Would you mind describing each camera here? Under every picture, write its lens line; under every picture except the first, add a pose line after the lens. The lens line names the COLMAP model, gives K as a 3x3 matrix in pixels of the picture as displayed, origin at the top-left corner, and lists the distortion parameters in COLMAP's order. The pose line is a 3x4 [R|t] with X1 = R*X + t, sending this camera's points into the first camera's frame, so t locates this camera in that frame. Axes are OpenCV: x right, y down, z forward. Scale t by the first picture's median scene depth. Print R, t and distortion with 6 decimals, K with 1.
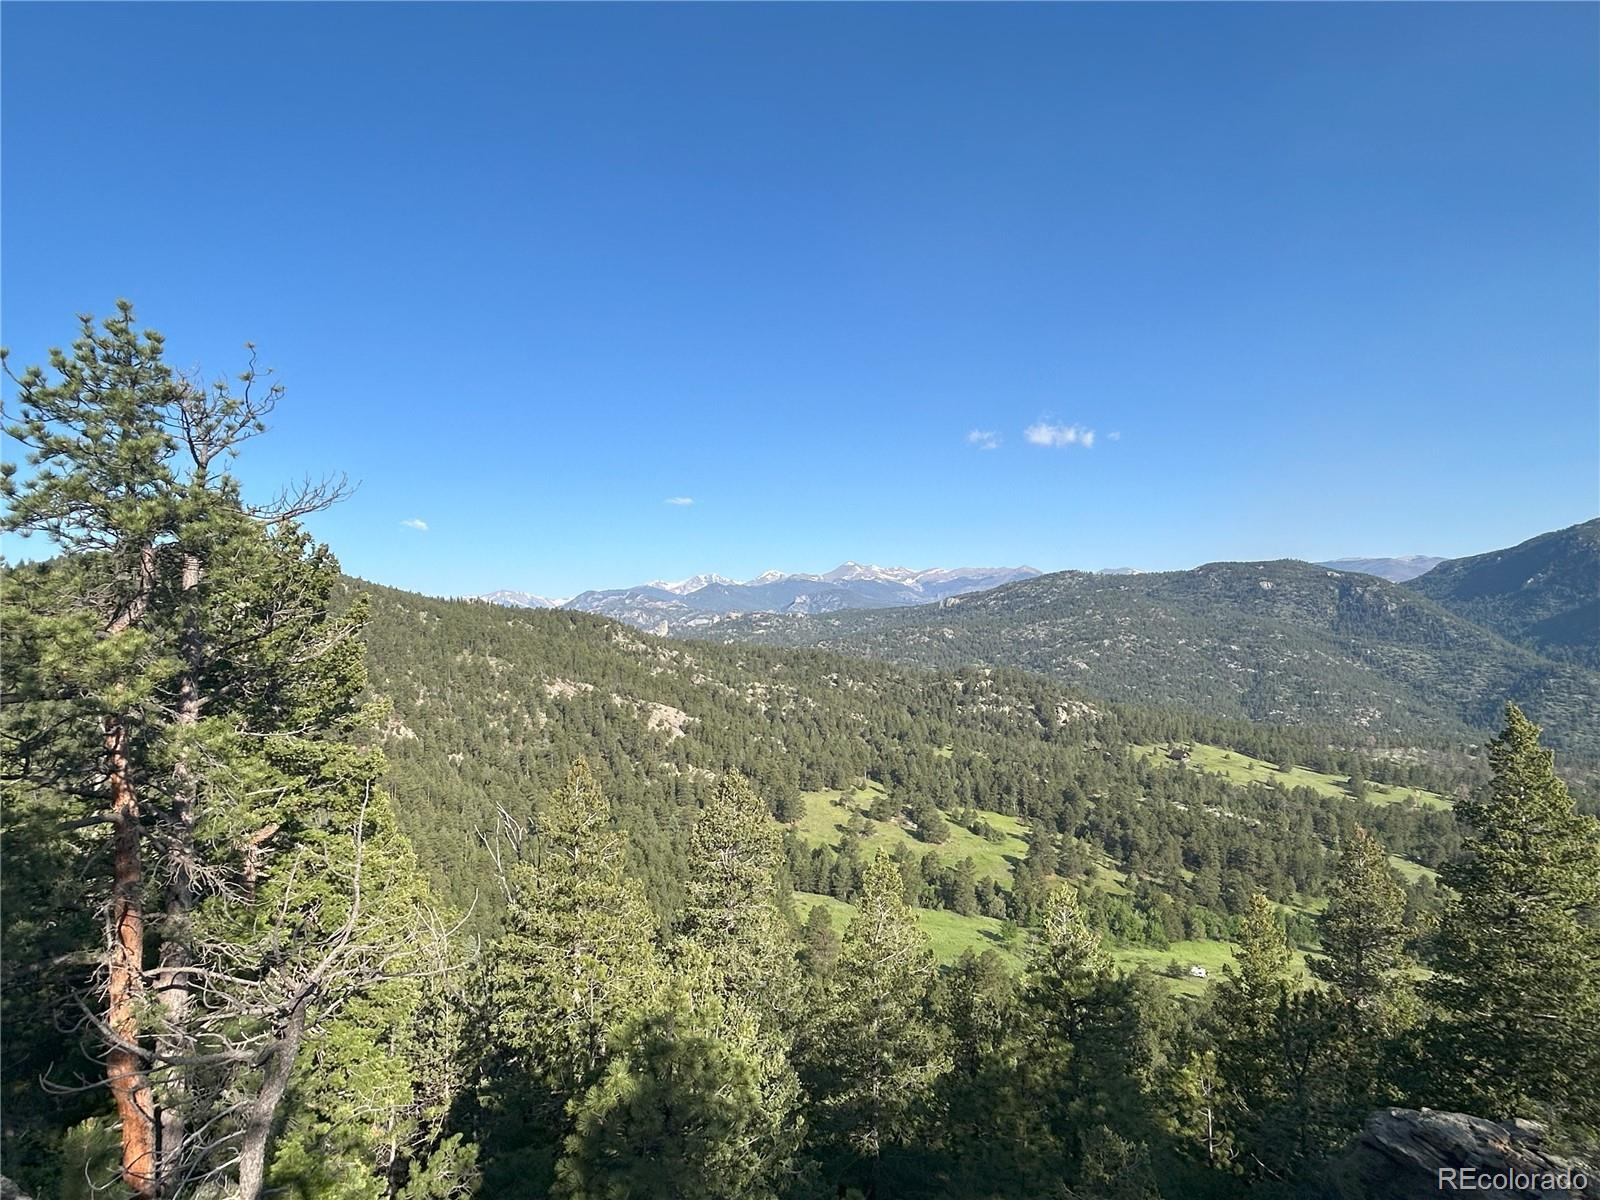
lens RADIAL K [[872.9, 0, 797.2], [0, 872.9, 603.4], [0, 0, 1]] dist [-0.000799, -0.002866]
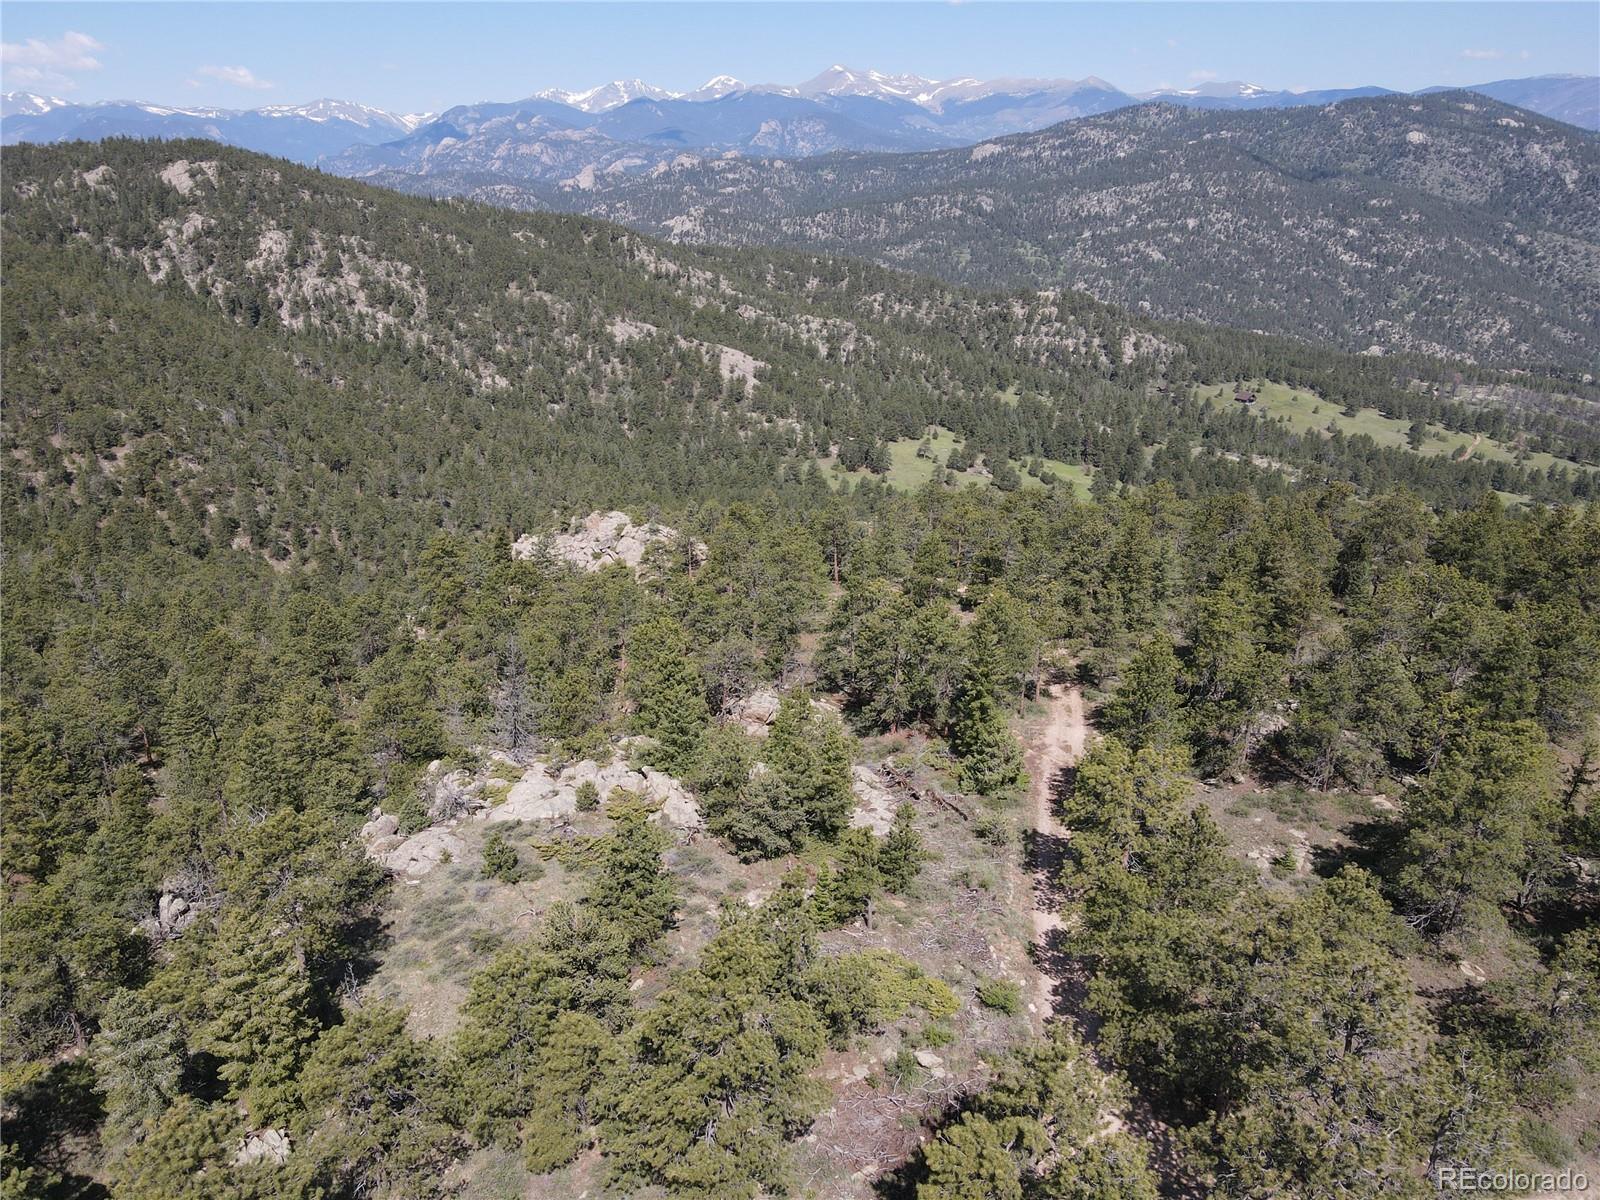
lens RADIAL K [[1174.4, 0, 791.9], [0, 1174.4, 585.2], [0, 0, 1]] dist [0.001477, 0.024568]
pose [[0.999544, 0.005689, 0.029662, -0.090755], [-0.016031, 0.932286, 0.361367, -0.085259], [-0.025598, -0.361678, 0.931952, -0.246133]]
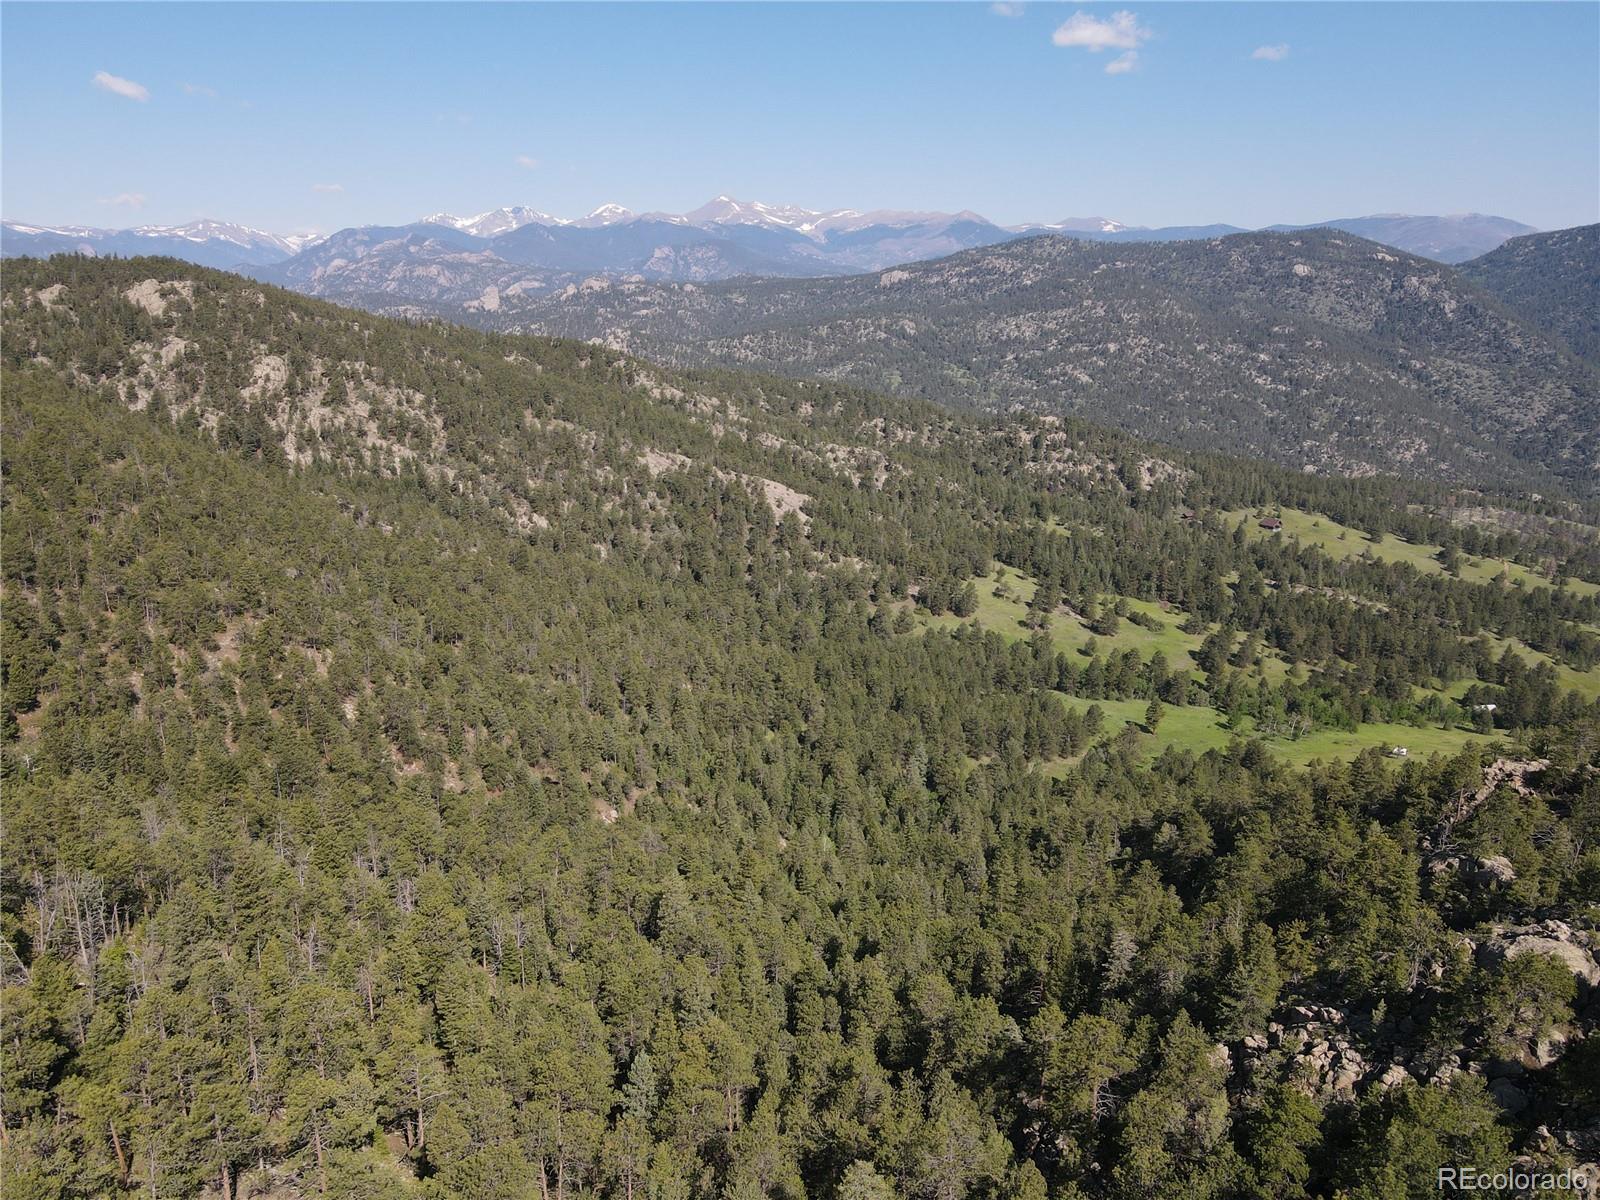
lens RADIAL K [[1174.4, 0, 798.1], [0, 1174.4, 589.3], [0, 0, 1]] dist [0.001477, 0.024568]
pose [[0.992134, -0.007410, 0.124960, -0.208224], [-0.026922, 0.962256, 0.270813, -0.080017], [-0.122250, -0.272047, 0.954487, -0.152487]]
